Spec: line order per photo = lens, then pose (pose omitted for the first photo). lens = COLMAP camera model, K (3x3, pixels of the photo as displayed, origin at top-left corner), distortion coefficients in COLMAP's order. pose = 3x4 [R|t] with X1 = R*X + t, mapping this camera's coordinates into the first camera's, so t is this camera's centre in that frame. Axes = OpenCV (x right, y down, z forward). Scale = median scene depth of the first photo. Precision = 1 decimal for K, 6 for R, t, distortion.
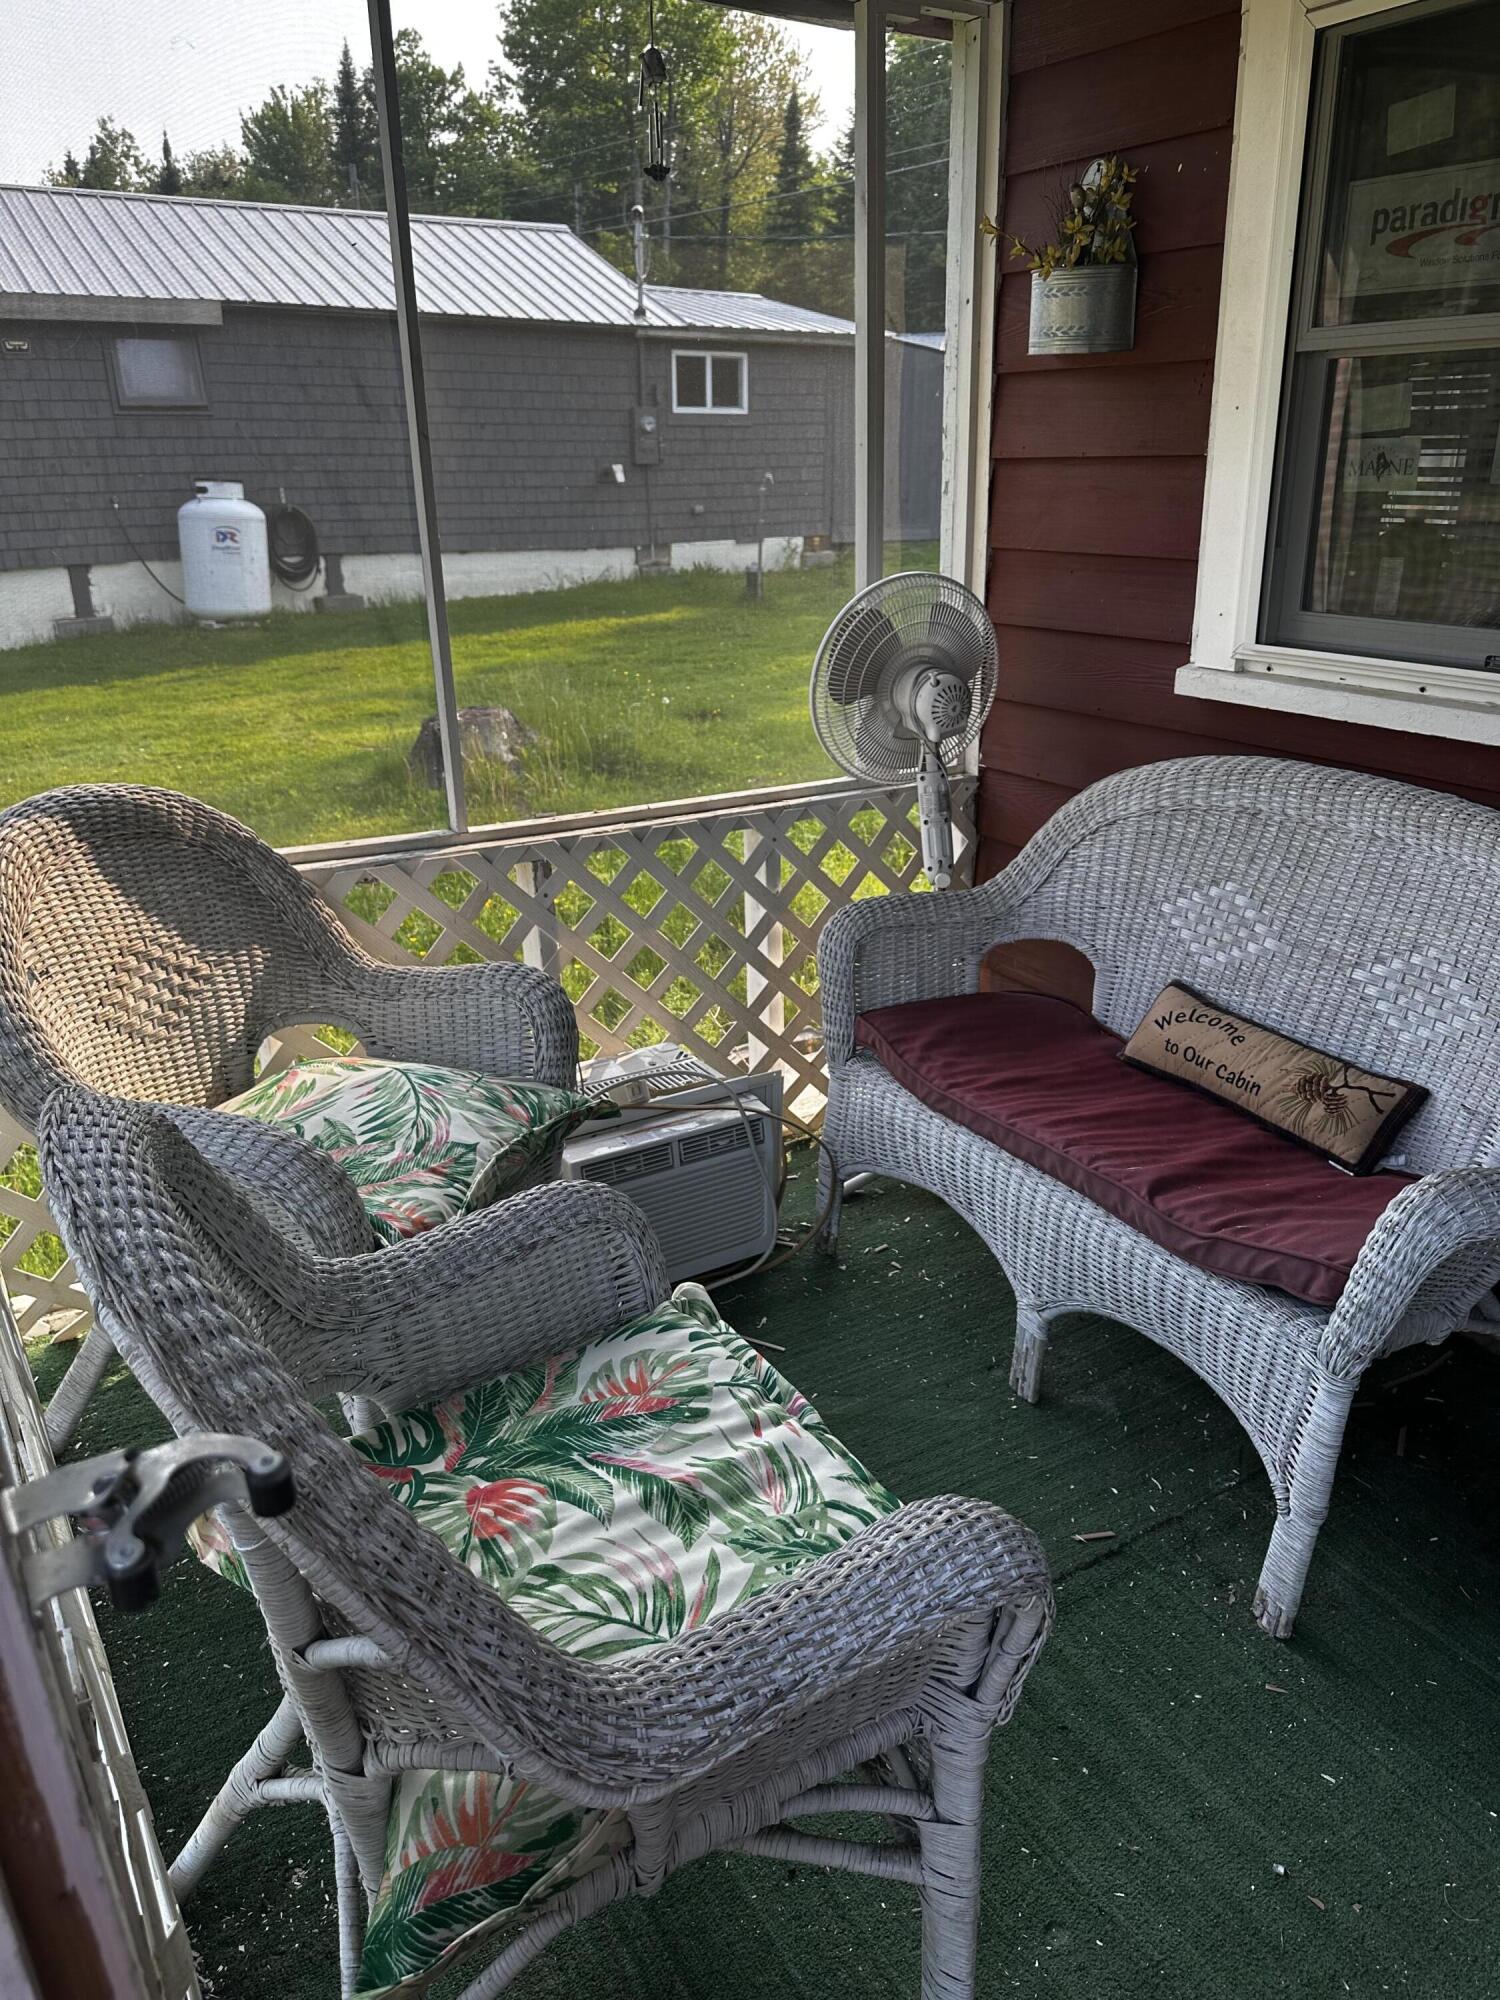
lens RADIAL K [[1418.9, 0, 750.0], [0, 1418.9, 1000.0], [0, 0, 1]] dist [0.180449, -0.359650]
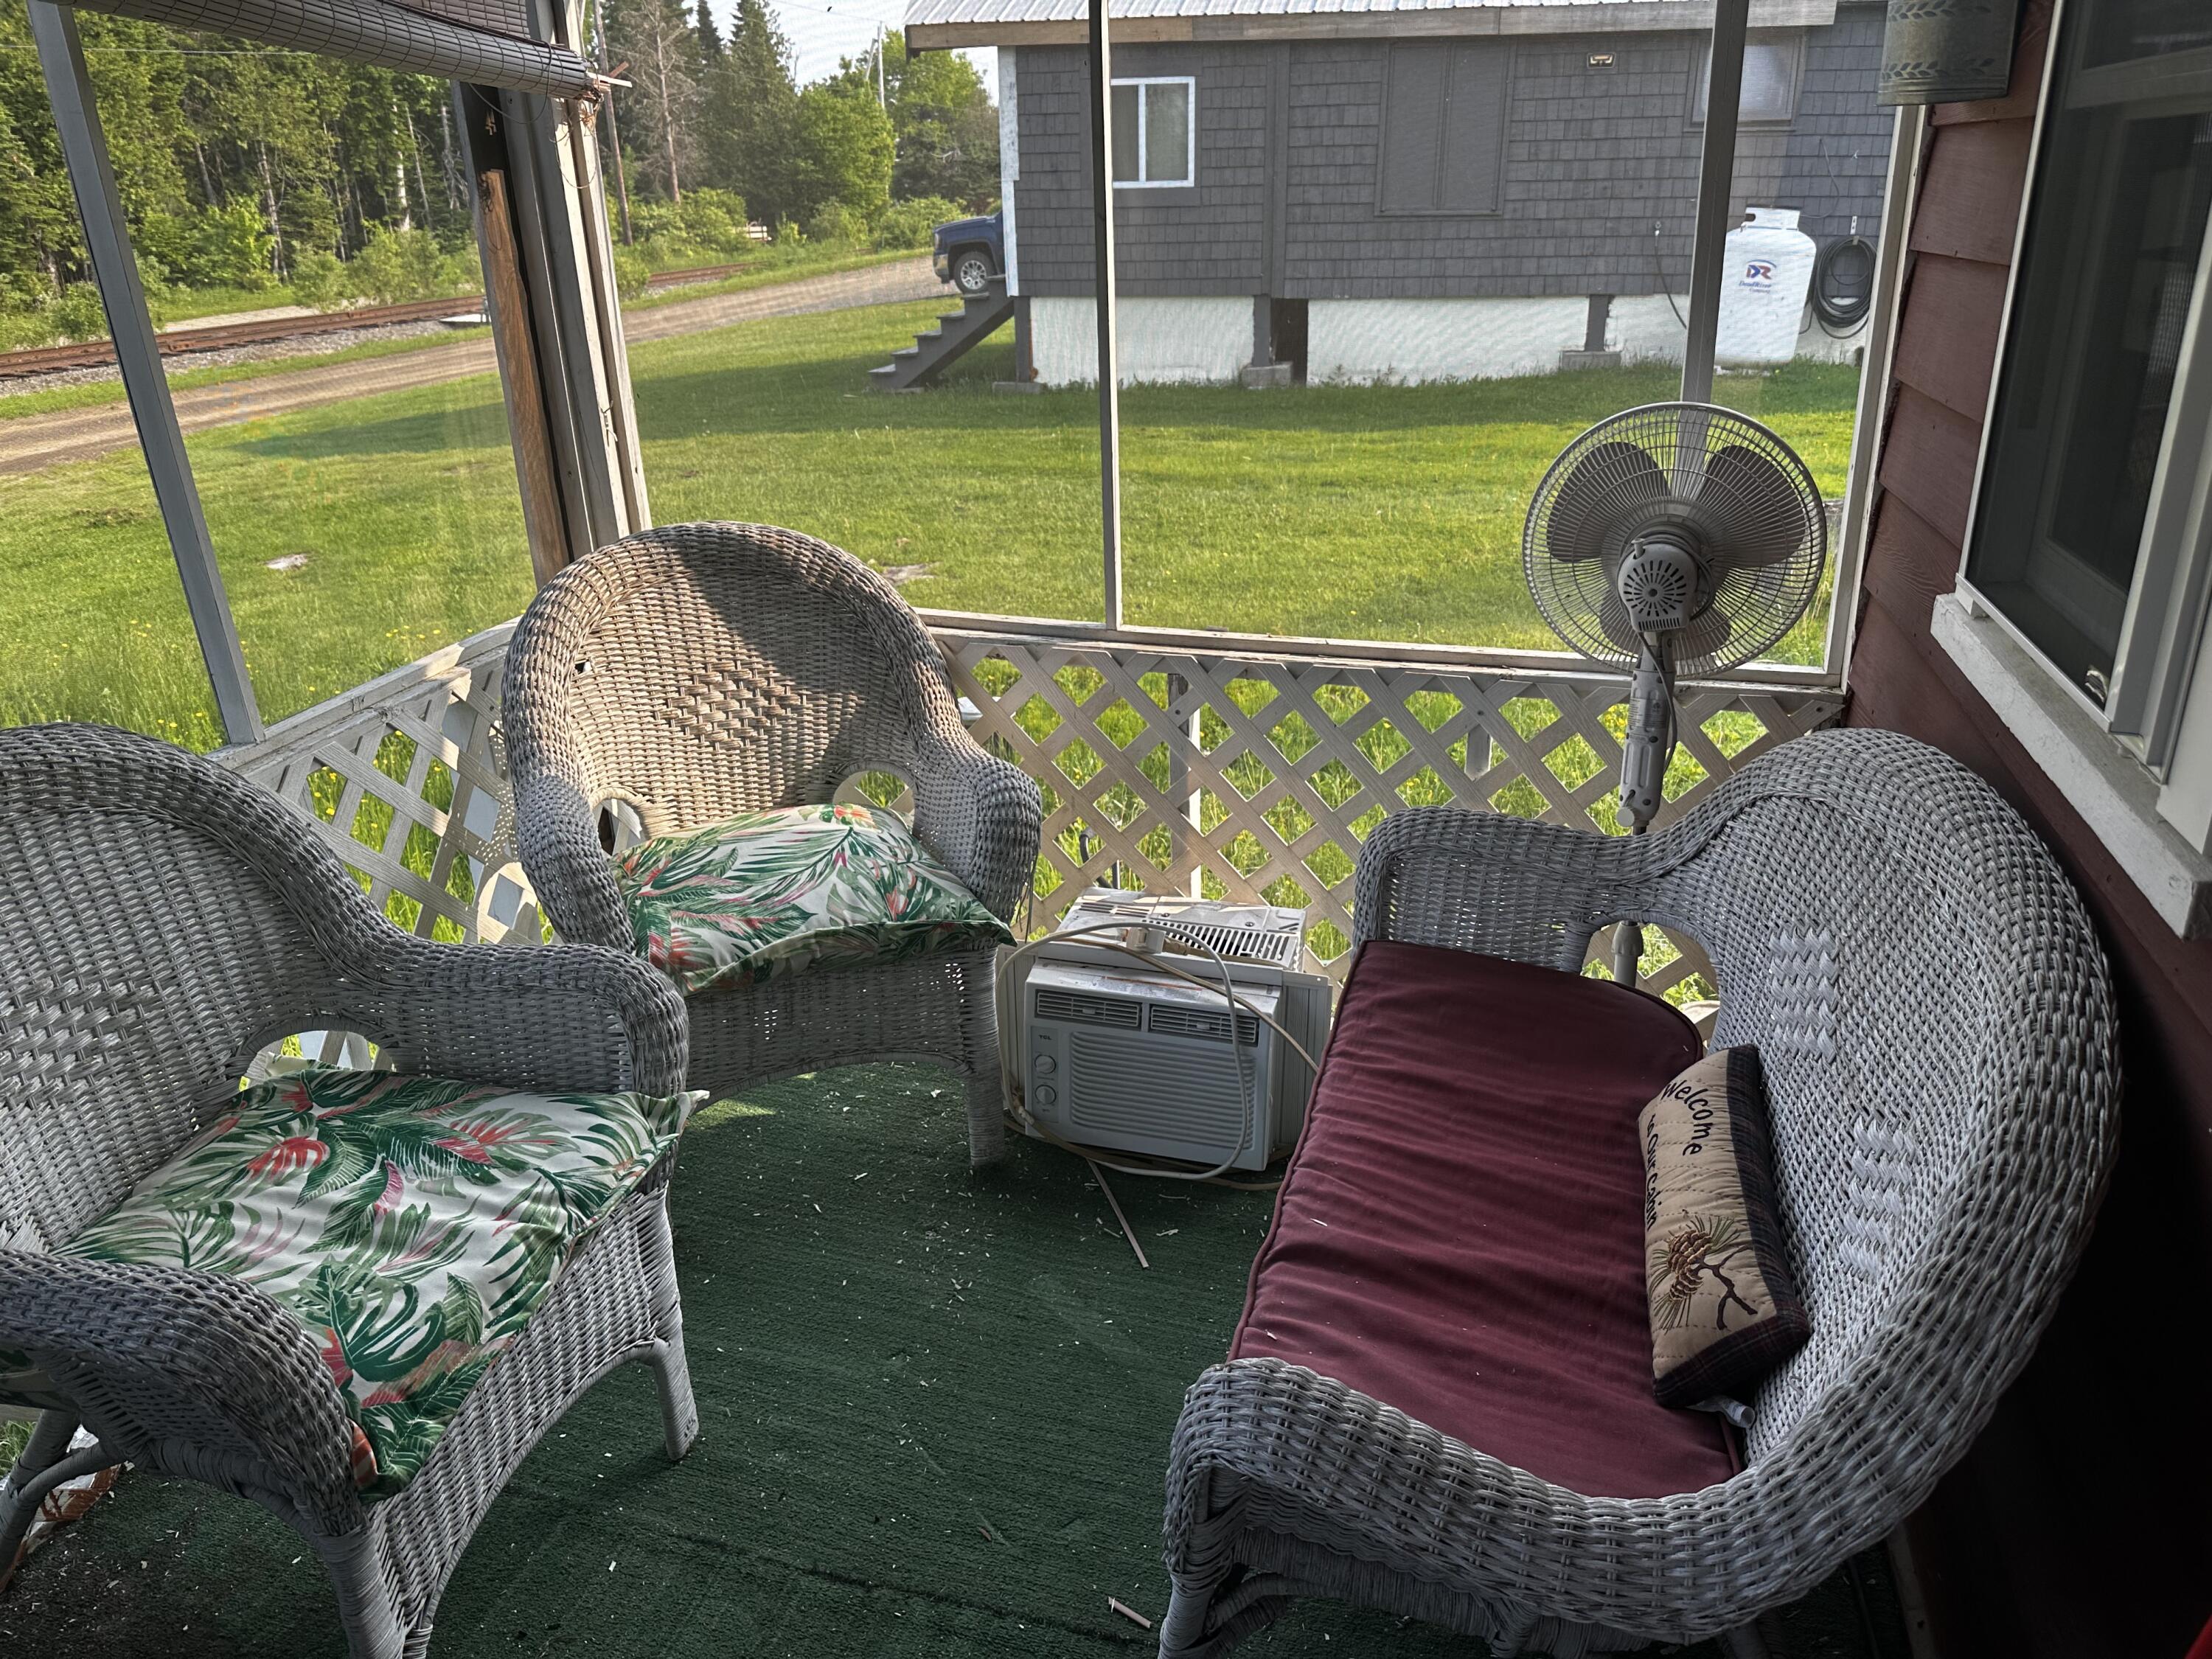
lens RADIAL K [[1569.3, 0, 1106.0], [0, 1569.3, 829.5], [0, 0, 1]] dist [0.180449, -0.359650]
pose [[0.680116, 0.279330, -0.677803, 0.582821], [-0.255034, 0.956966, 0.138472, -0.140113], [0.687314, 0.078686, 0.722086, 0.250345]]
